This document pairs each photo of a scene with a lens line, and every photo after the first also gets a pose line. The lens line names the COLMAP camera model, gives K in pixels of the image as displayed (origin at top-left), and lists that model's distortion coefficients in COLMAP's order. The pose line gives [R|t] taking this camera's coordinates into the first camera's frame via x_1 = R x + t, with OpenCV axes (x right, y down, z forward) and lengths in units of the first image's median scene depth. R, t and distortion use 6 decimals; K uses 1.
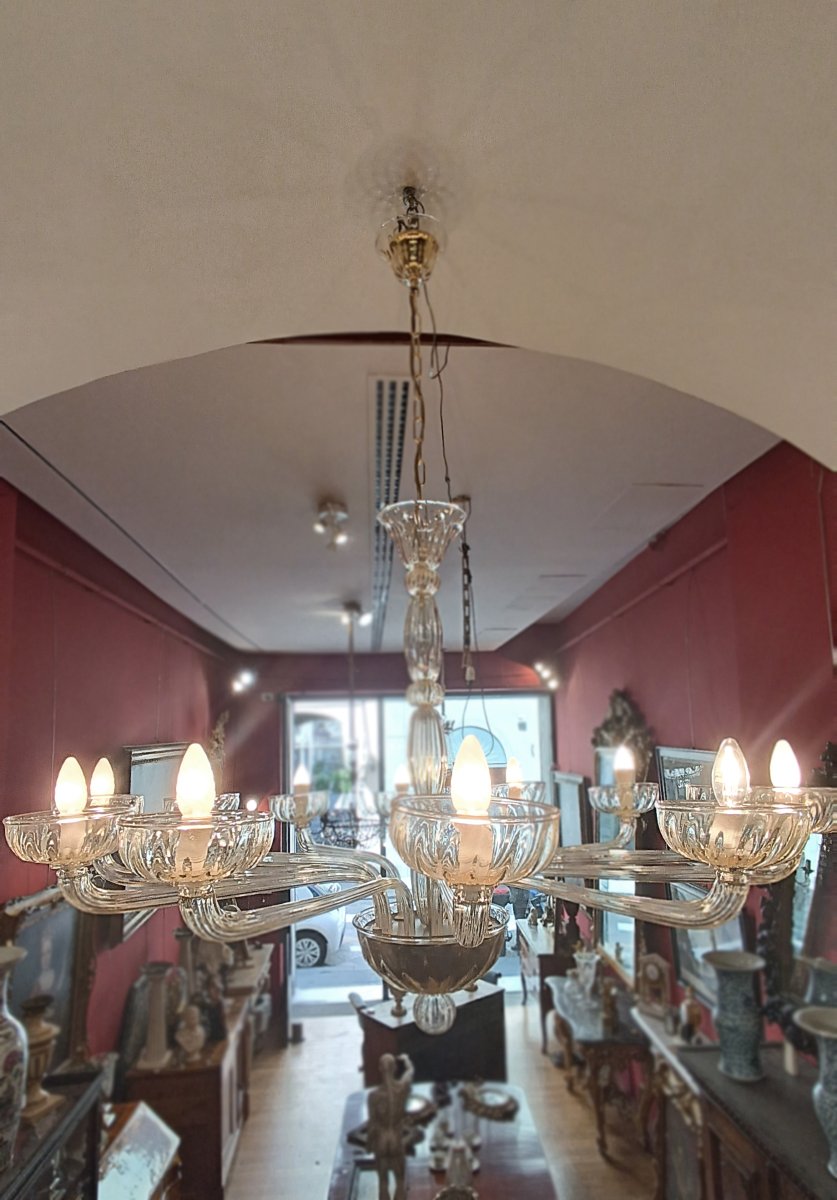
lens RADIAL K [[688.0, 0, 418.2], [0, 688.0, 665.3], [0, 0, 1]] dist [-0.047929, 0.058872]
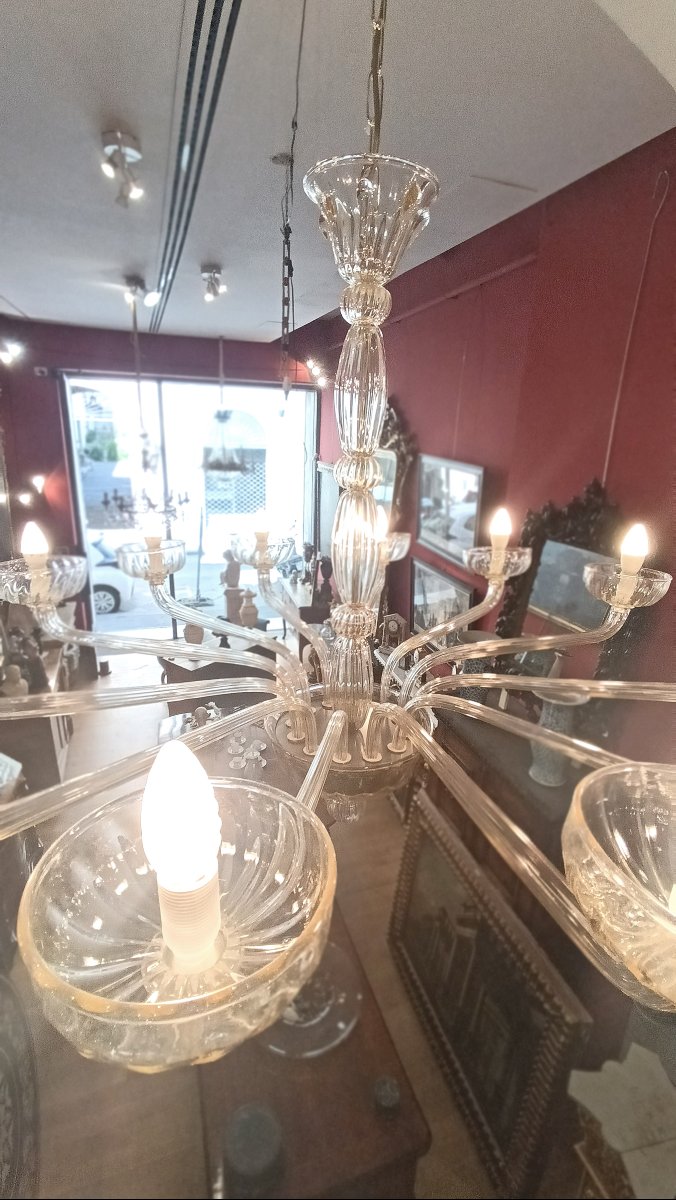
lens RADIAL K [[549.3, 0, 339.6], [0, 549.3, 614.3], [0, 0, 1]] dist [-0.027460, 0.025658]
pose [[0.962868, -0.028896, 0.268422, -0.041244], [-0.090665, 0.901902, 0.422318, -0.015668], [-0.254294, -0.430973, 0.865793, 0.092439]]
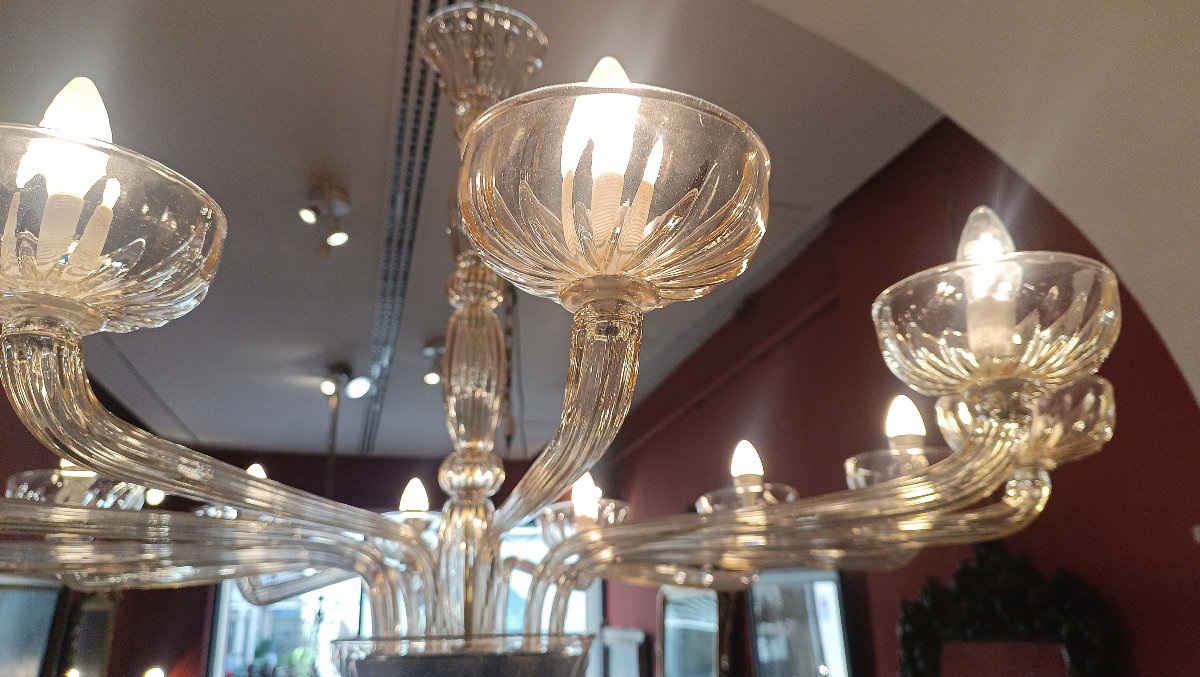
lens RADIAL K [[892.1, 0, 600.0], [0, 892.1, 338.5], [0, 0, 1]] dist [0.000230, -0.004786]
pose [[0.980225, 0.066204, 0.186483, -0.006333], [-0.029405, 0.980644, -0.193580, 0.056343], [-0.195689, 0.184269, 0.963198, 0.039543]]
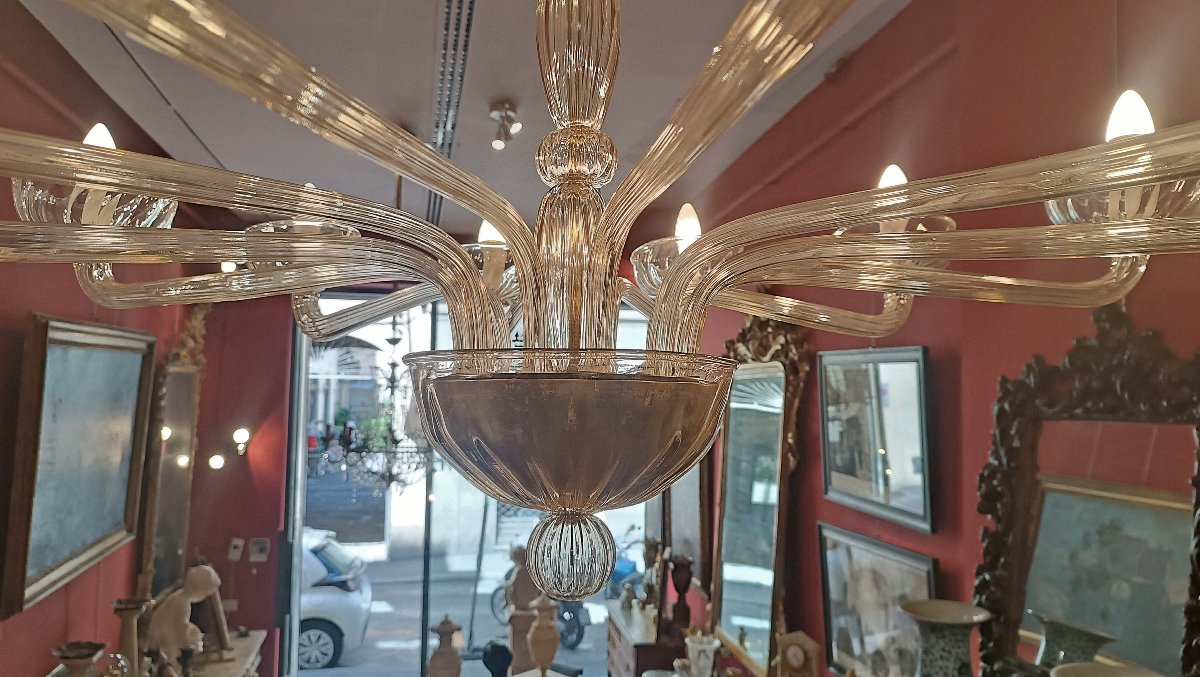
lens RADIAL K [[882.9, 0, 600.0], [0, 882.9, 338.5], [0, 0, 1]] dist [0.000579, -0.004808]
pose [[0.989646, 0.050166, 0.134479, -0.009758], [-0.056060, 0.997610, 0.040403, 0.072049], [-0.132131, -0.047524, 0.990092, 0.088731]]
